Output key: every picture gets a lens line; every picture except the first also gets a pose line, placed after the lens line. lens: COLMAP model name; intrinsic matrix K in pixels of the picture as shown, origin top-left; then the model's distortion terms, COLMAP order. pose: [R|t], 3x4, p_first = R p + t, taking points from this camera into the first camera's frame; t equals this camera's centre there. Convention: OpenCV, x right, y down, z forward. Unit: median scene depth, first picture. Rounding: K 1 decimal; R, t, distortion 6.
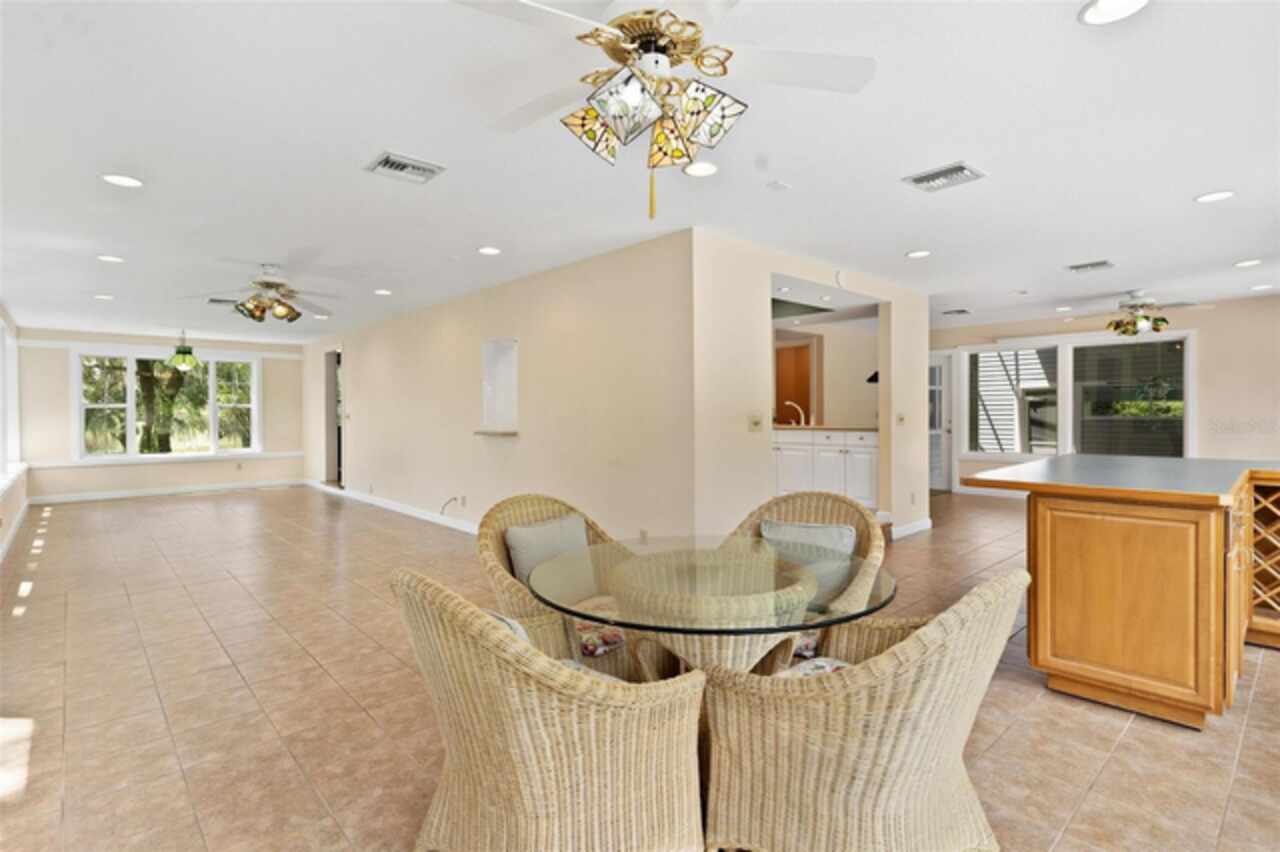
lens RADIAL K [[622.4, 0, 641.7], [0, 622.4, 421.2], [0, 0, 1]] dist [0.014280, -0.000315]
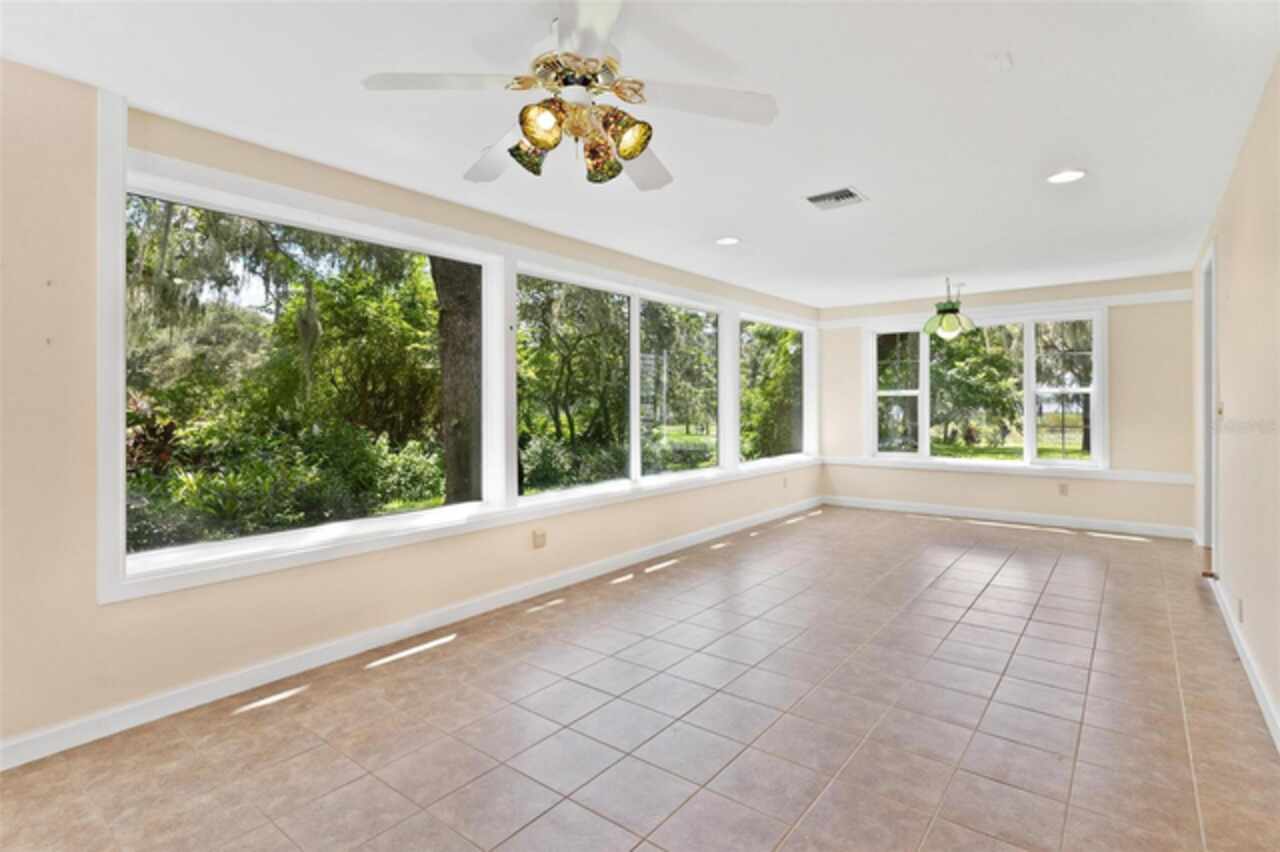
lens RADIAL K [[622.4, 0, 641.2], [0, 622.4, 416.5], [0, 0, 1]] dist [0.014280, -0.000315]
pose [[0.174085, 0.020775, -0.984511, -0.126376], [-0.015165, 0.999715, 0.018415, -0.004929], [0.984614, 0.011724, 0.174351, 0.560893]]
